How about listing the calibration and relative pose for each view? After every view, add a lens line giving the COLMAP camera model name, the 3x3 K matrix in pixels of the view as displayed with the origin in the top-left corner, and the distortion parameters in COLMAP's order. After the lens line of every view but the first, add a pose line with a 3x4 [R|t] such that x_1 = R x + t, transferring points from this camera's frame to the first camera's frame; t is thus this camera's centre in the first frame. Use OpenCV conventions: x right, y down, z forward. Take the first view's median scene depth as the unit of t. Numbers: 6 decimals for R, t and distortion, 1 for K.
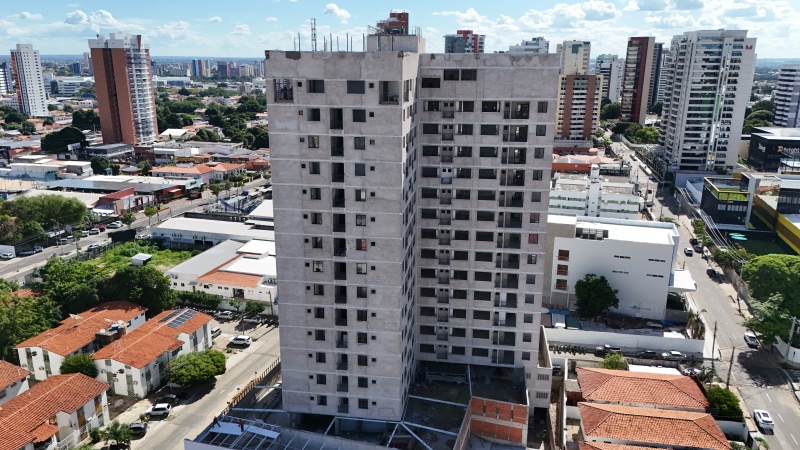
lens RADIAL K [[591.6, 0, 400.0], [0, 591.6, 225.0], [0, 0, 1]] dist [0.068669, -0.060602]
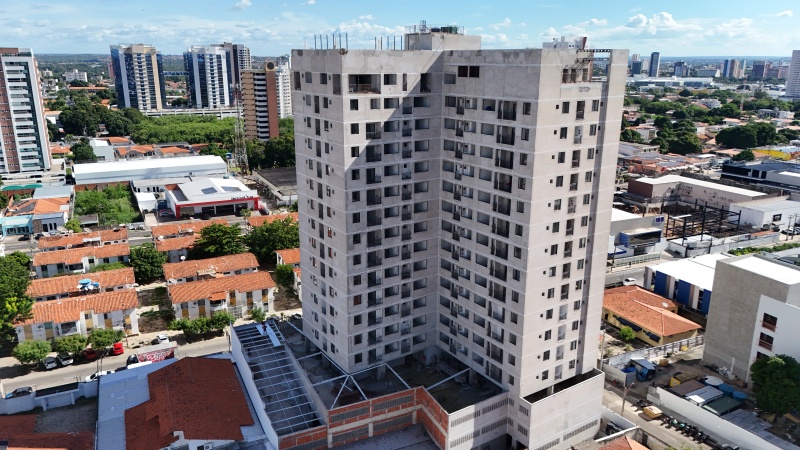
lens RADIAL K [[591.6, 0, 400.0], [0, 591.6, 225.0], [0, 0, 1]] dist [0.068669, -0.060602]
pose [[0.670916, 0.199097, -0.714305, 0.375938], [-0.200012, 0.976167, 0.084223, -0.029615], [0.714050, 0.086363, 0.694748, 0.117094]]
